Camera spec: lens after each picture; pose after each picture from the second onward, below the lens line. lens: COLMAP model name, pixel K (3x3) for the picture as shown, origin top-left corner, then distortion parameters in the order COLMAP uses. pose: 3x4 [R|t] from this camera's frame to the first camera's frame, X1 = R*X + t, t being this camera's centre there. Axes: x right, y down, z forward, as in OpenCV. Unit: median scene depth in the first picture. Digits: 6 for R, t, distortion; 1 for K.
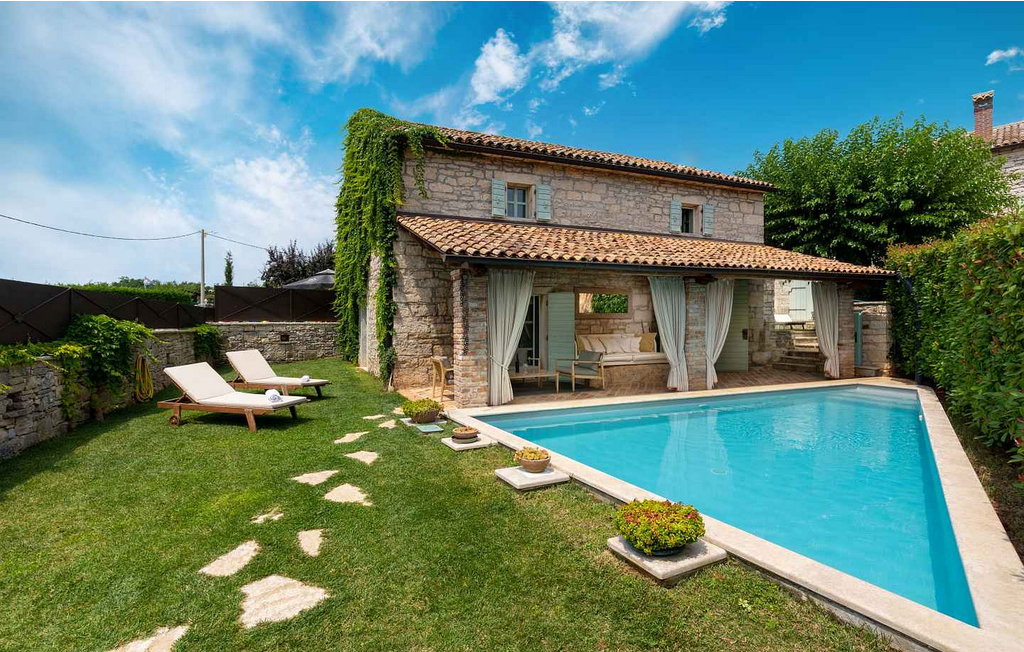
lens RADIAL K [[478.0, 0, 510.1], [0, 478.0, 332.7], [0, 0, 1]] dist [-0.002638, -0.000780]
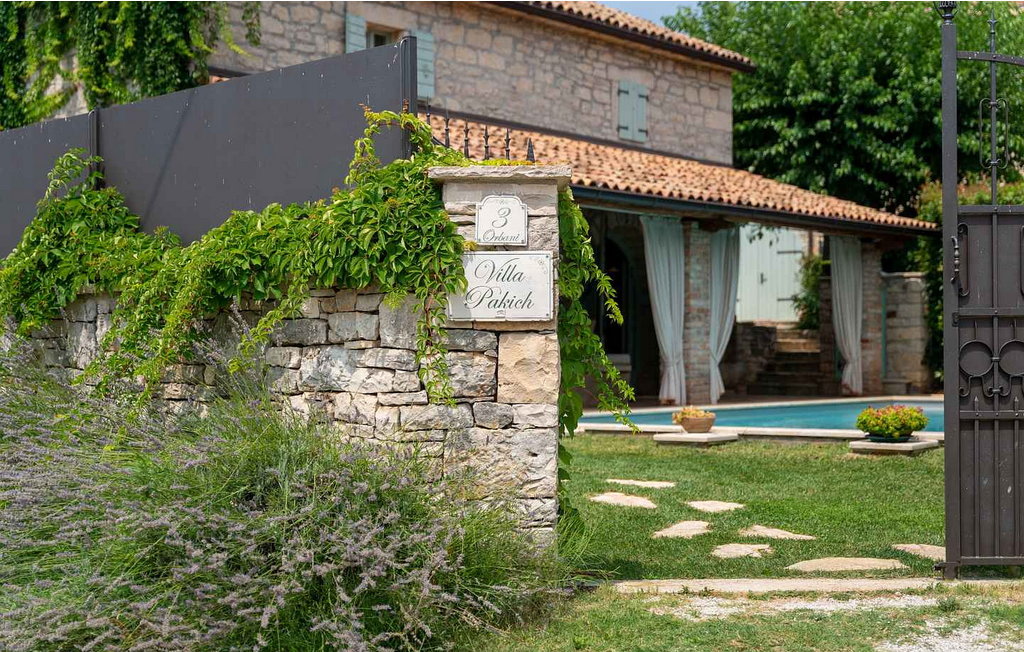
lens RADIAL K [[1453.8, 0, 513.5], [0, 1453.8, 389.9], [0, 0, 1]] dist [0.039254, 0.013986]
pose [[0.892015, -0.009126, 0.451913, -0.592154], [0.007331, 0.999957, 0.005722, 0.079177], [-0.451946, -0.001791, 0.892043, -0.495225]]
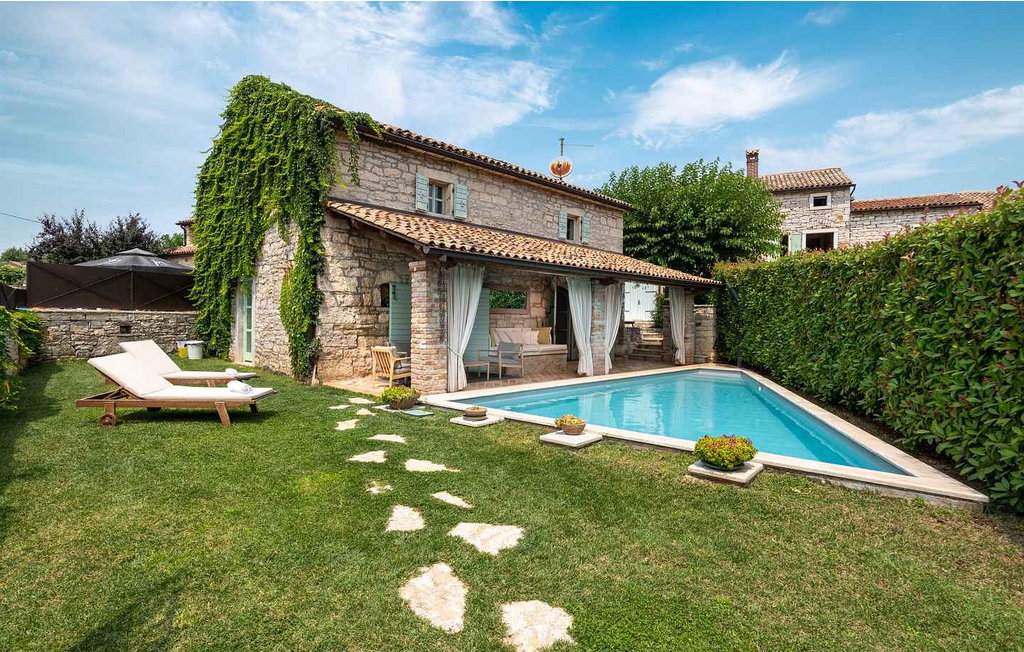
lens RADIAL K [[487.0, 0, 506.5], [0, 487.0, 331.7], [0, 0, 1]] dist [0.003174, -0.000069]
pose [[0.933579, 0.007973, 0.358283, -0.225247], [-0.008491, 0.999964, -0.000128, 0.013530], [-0.358271, -0.002922, 0.933613, -0.035647]]
